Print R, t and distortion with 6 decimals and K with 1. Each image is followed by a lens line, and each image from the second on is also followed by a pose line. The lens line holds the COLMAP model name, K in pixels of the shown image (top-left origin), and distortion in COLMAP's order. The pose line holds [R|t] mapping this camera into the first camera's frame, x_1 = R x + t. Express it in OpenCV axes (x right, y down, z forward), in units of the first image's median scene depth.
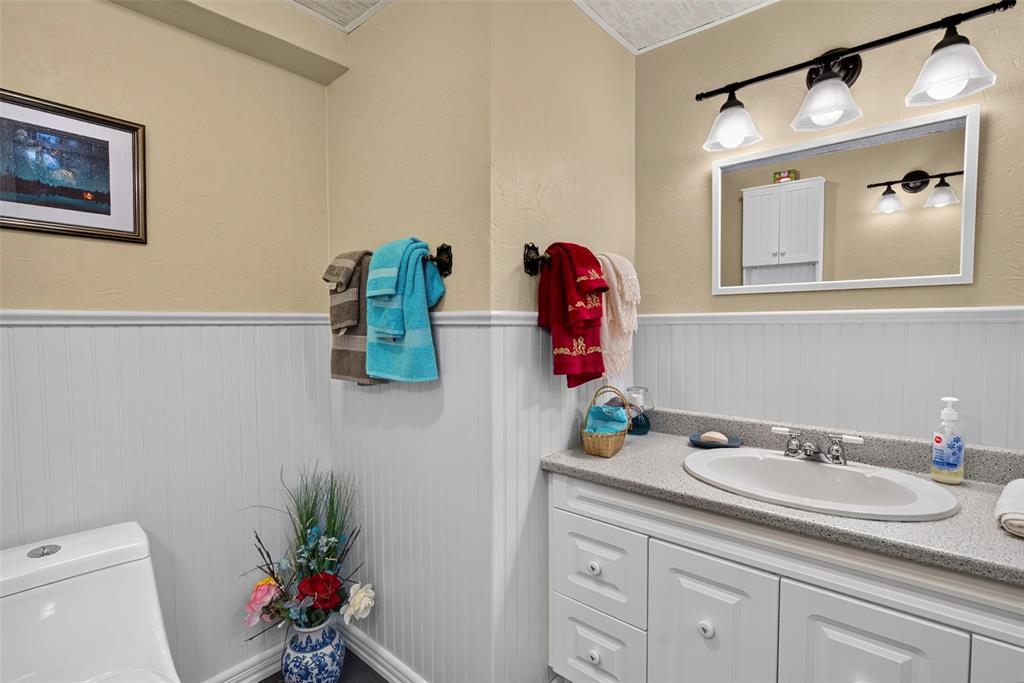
lens RADIAL K [[488.2, 0, 512.0], [0, 488.2, 341.5], [0, 0, 1]] dist [0.003308, -0.000788]
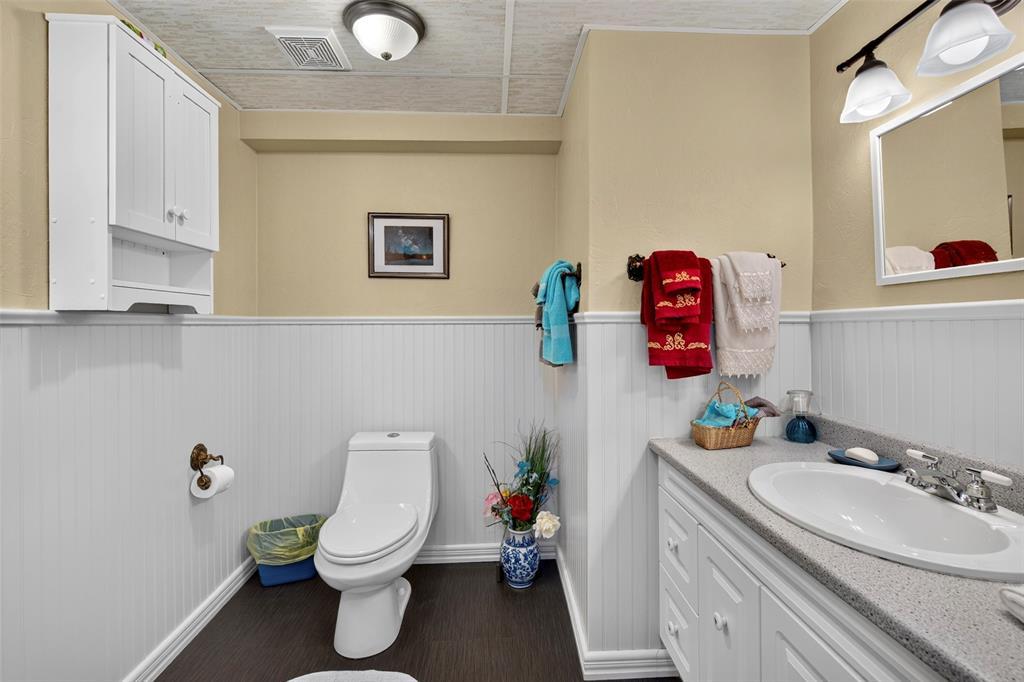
lens RADIAL K [[469.9, 0, 510.8], [0, 469.9, 313.3], [0, 0, 1]] dist [-0.000441, 0.000005]
pose [[0.687628, -0.020693, -0.725768, 0.658929], [-0.024455, 0.998367, -0.051635, 0.010139], [0.725651, 0.053255, 0.685999, -0.007980]]
